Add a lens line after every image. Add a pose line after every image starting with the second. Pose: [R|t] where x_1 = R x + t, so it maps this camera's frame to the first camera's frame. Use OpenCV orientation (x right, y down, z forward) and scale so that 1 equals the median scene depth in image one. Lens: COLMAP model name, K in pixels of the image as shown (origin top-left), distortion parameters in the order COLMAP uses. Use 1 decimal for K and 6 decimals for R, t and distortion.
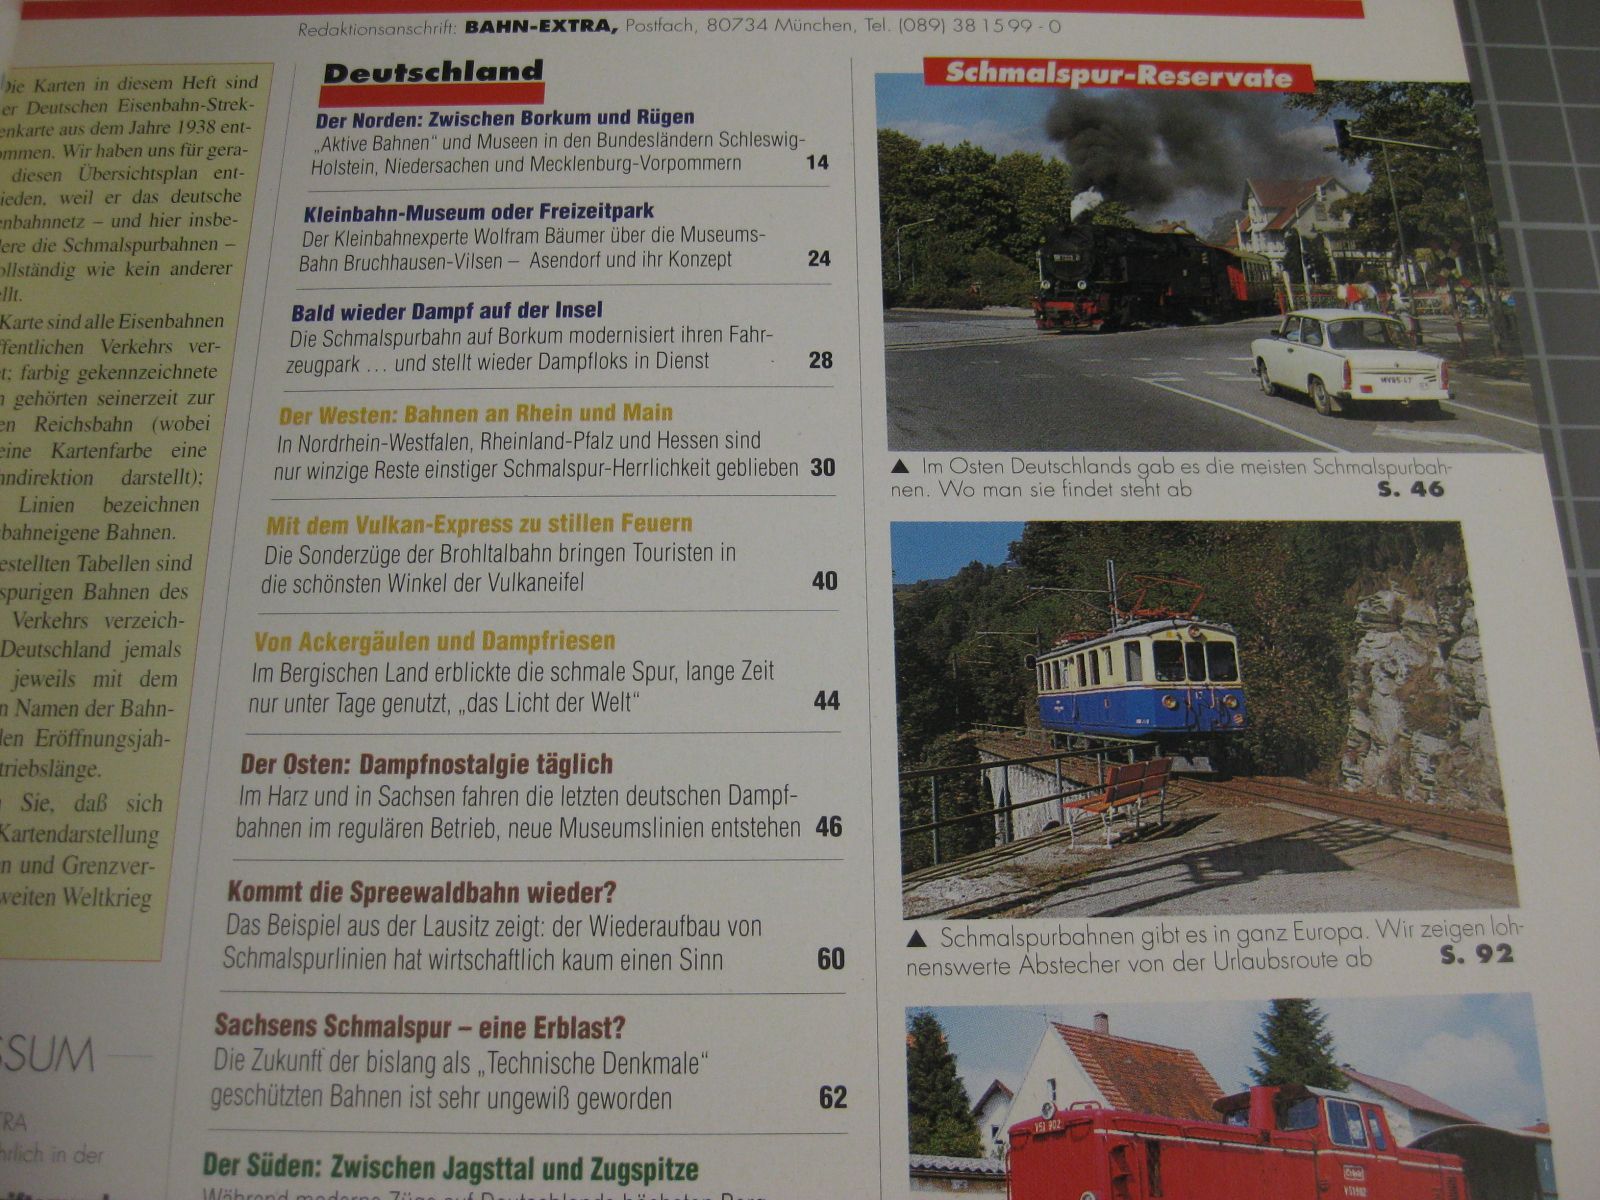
lens RADIAL K [[1747.8, 0, 830.1], [0, 1747.8, 659.2], [0, 0, 1]] dist [-0.138057, 0.000000]
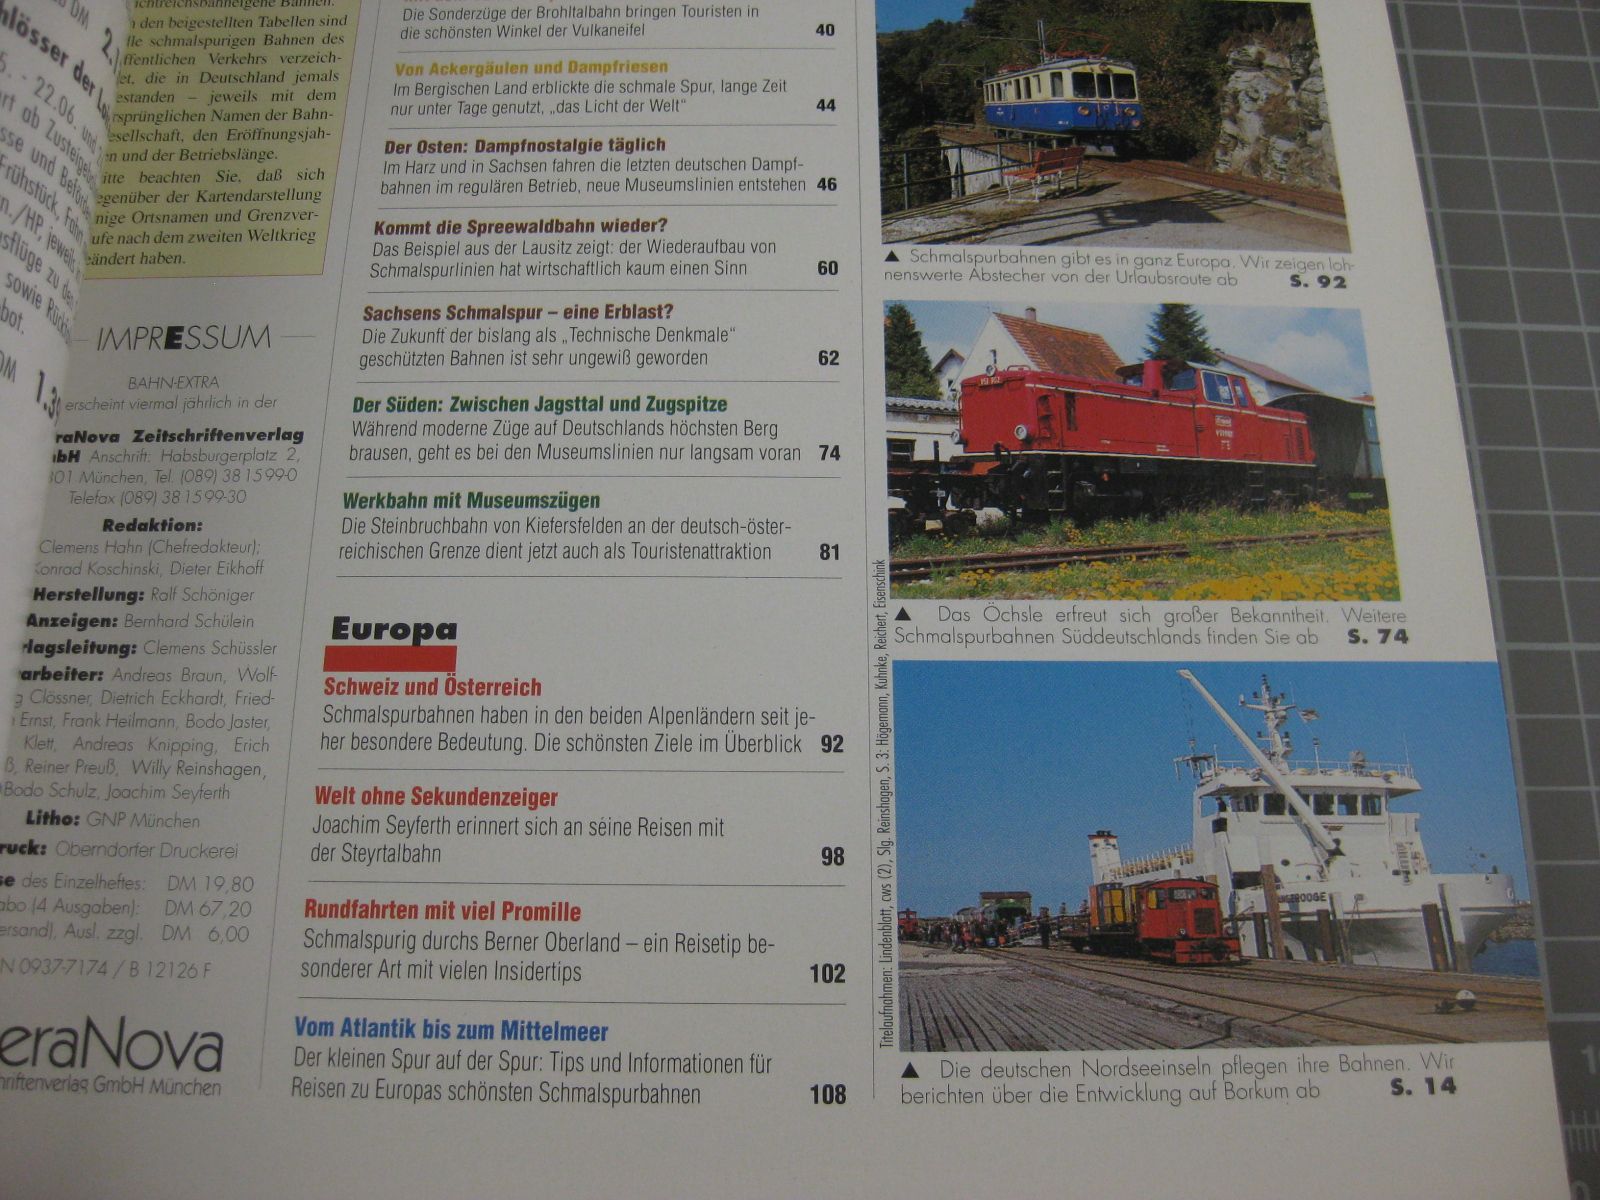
lens RADIAL K [[1747.8, 0, 803.9], [0, 1747.8, 594.7], [0, 0, 1]] dist [-0.138057, 0.000000]
pose [[0.999865, 0.008488, -0.014048, 0.002942], [-0.008818, 0.999683, -0.023596, 0.443502], [0.013843, 0.023717, 0.999623, -0.320611]]
